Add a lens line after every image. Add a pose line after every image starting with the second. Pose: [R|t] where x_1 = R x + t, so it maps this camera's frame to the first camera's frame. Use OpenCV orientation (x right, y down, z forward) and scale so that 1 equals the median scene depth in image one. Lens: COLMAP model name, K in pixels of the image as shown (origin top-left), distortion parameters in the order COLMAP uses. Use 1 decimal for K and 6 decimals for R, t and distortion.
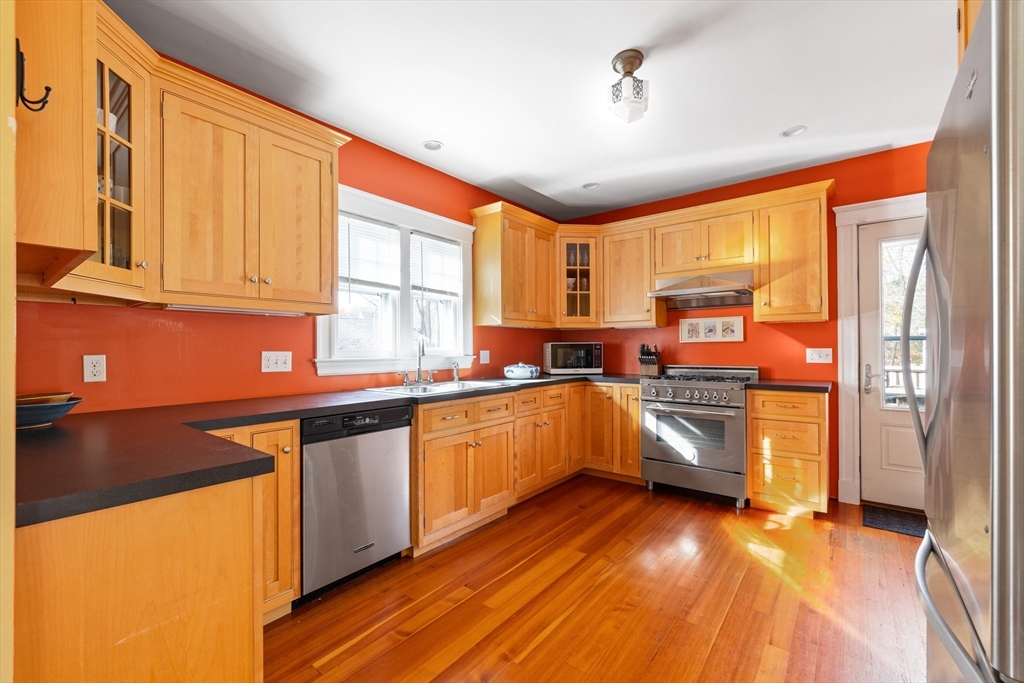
lens RADIAL K [[433.5, 0, 509.3], [0, 433.5, 341.3], [0, 0, 1]] dist [-0.002358, 0.000003]
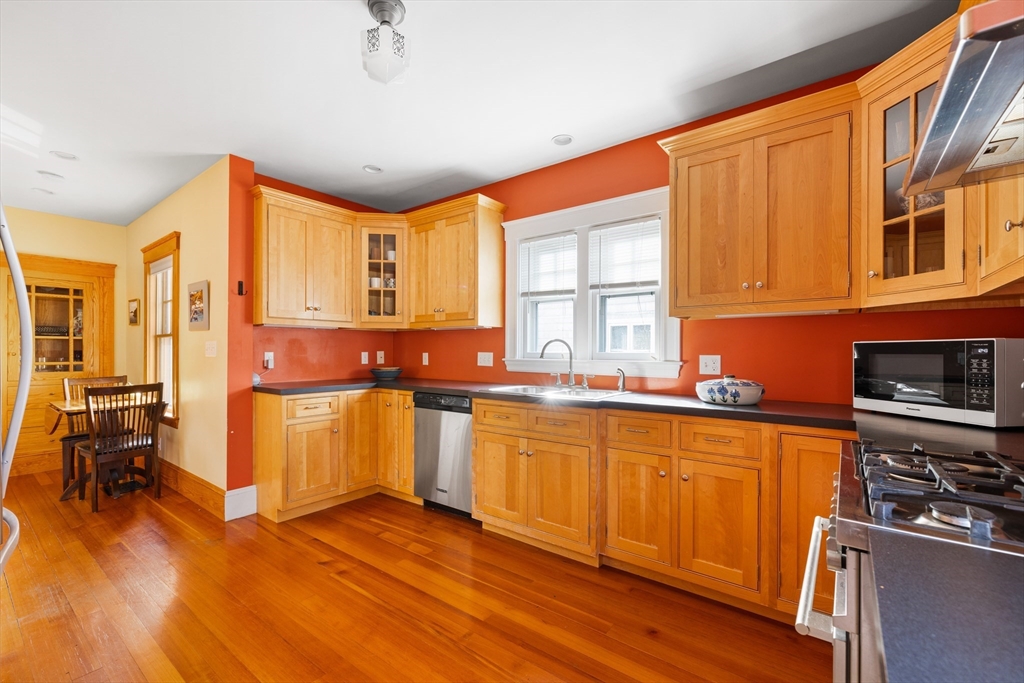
lens RADIAL K [[433.5, 0, 507.7], [0, 433.5, 352.3], [0, 0, 1]] dist [-0.002358, 0.000003]
pose [[0.008986, 0.004520, -0.999949, 0.838848], [0.008153, 0.999956, 0.004593, 0.014704], [0.999926, -0.008194, 0.008949, 0.929606]]
